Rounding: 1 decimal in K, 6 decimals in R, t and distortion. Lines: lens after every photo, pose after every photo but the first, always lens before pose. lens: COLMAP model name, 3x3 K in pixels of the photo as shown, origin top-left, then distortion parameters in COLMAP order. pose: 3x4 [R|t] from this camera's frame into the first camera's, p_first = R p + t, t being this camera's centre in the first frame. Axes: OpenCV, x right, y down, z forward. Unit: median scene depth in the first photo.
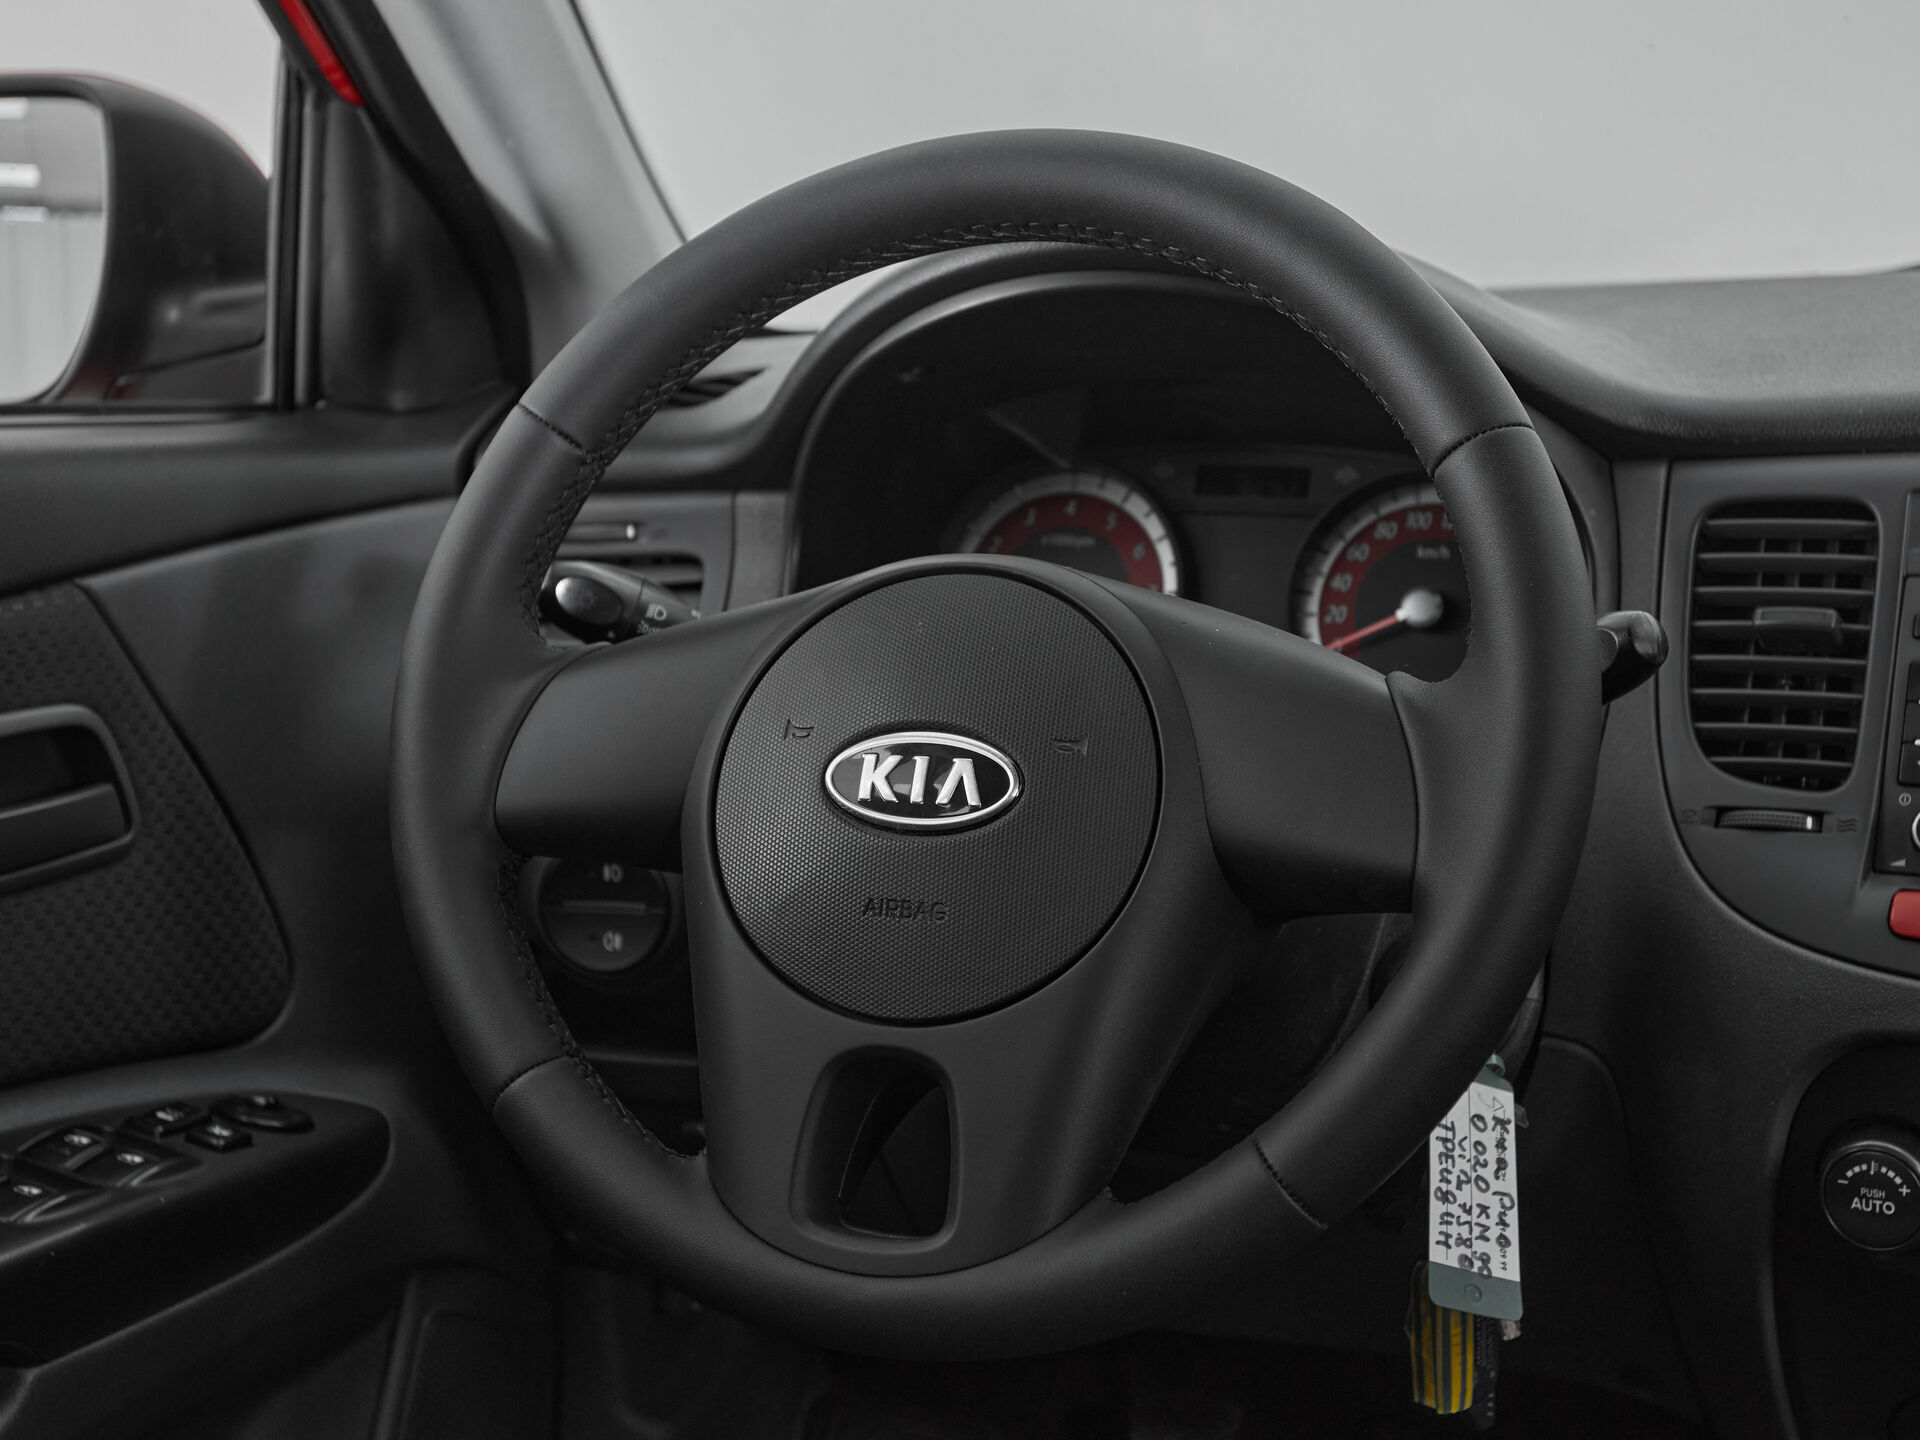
lens RADIAL K [[2835.9, 0, 960.0], [0, 2835.9, 720.0], [0, 0, 1]] dist [0.010117, 0.115883]
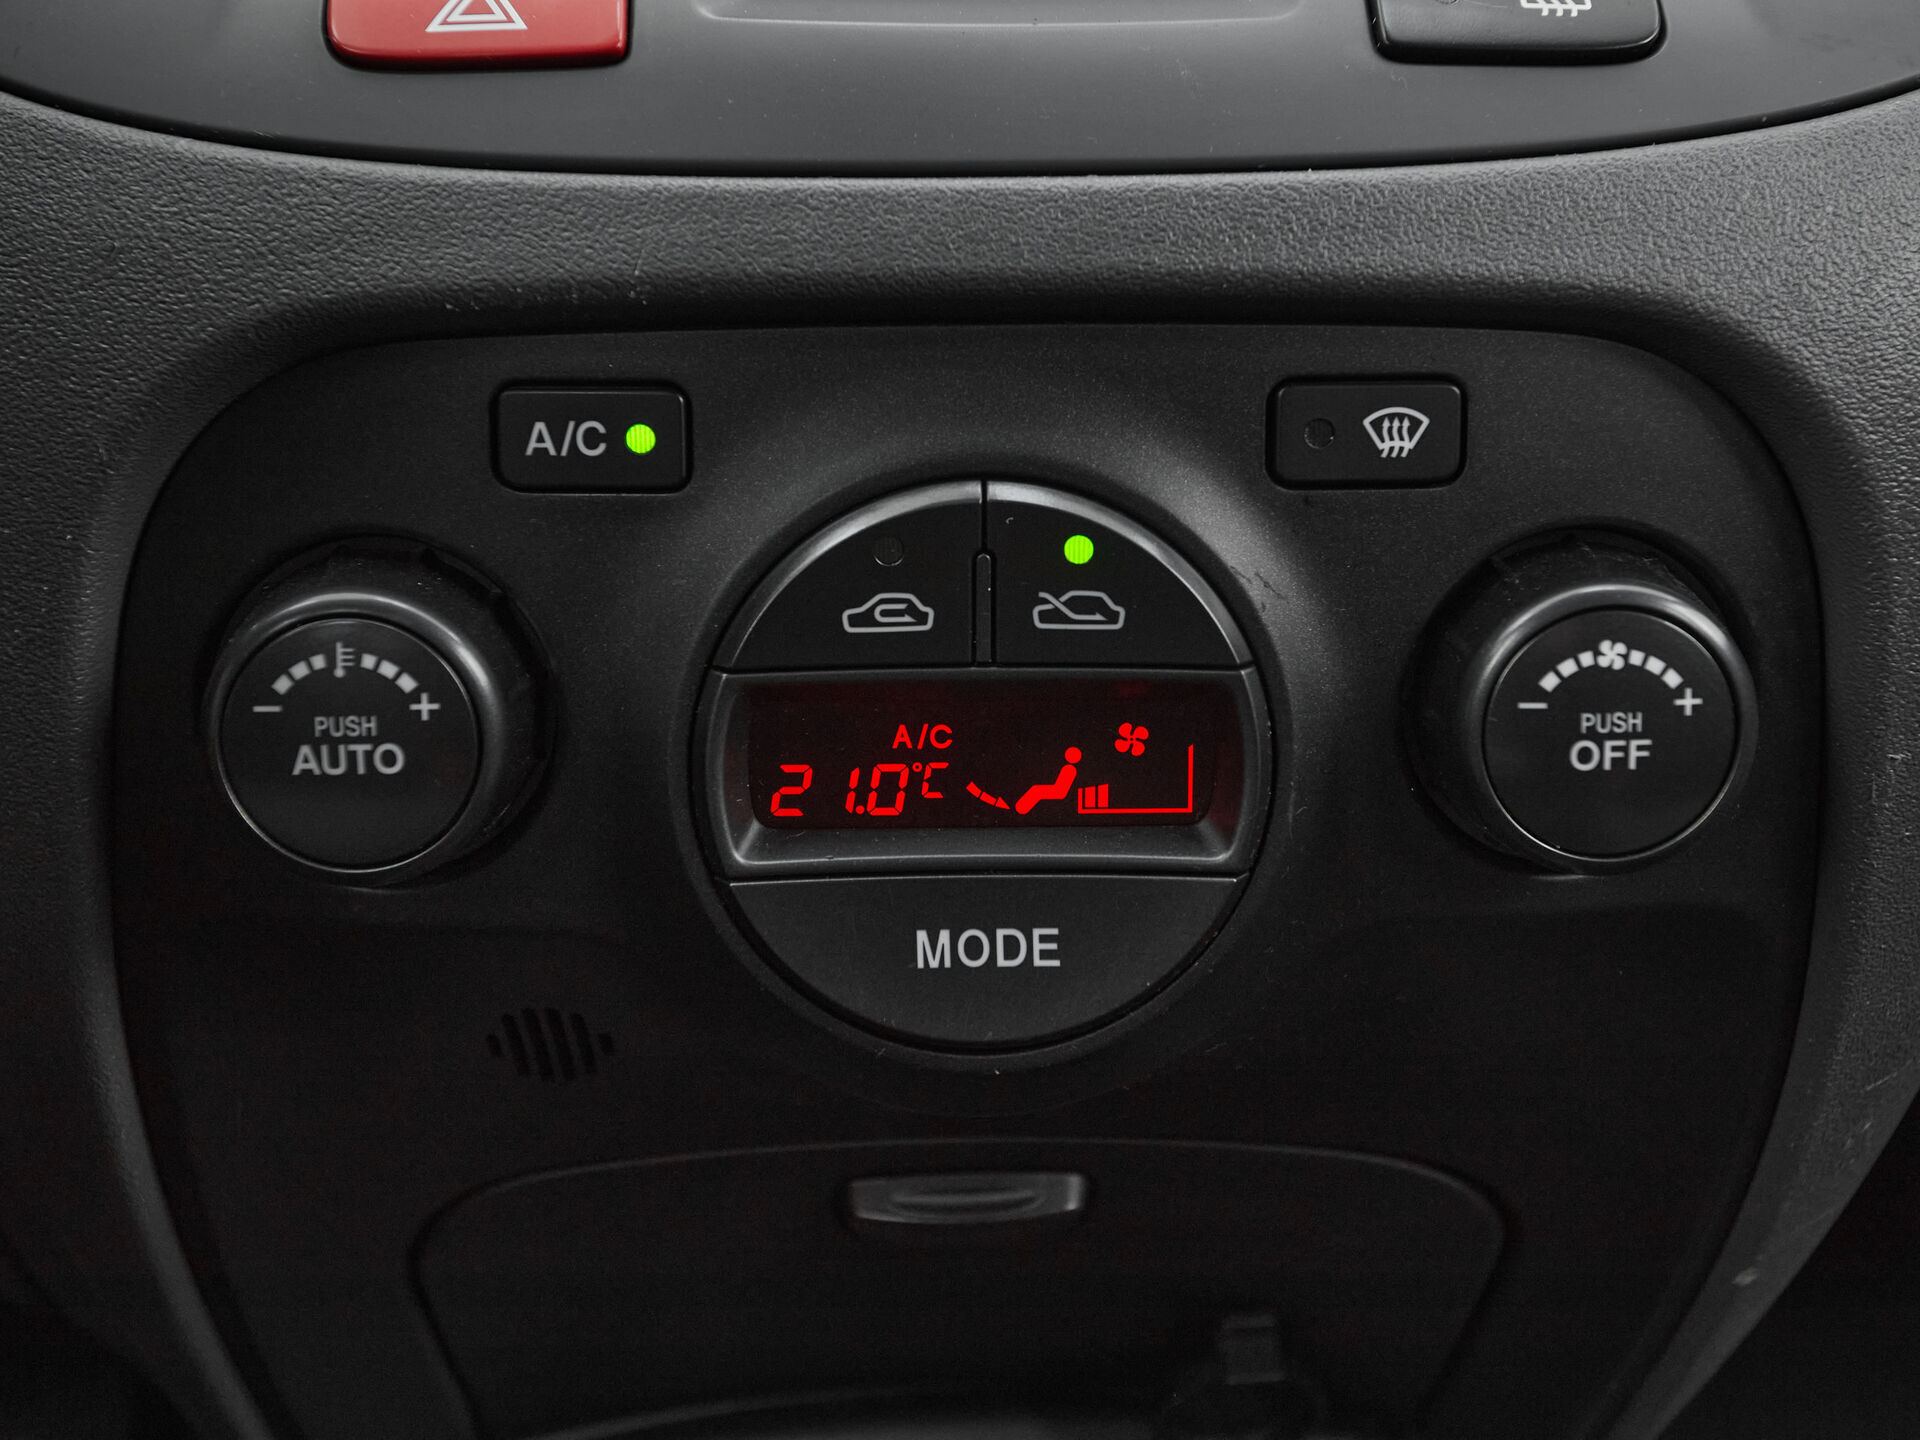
lens RADIAL K [[2426.9, 0, 958.2], [0, 2426.9, 777.7], [0, 0, 1]] dist [0.024248, 0.025722]
pose [[0.841843, -0.108136, 0.528779, 0.212499], [0.064853, 0.992892, 0.099798, 0.142978], [-0.535813, -0.049721, 0.842872, 0.667296]]
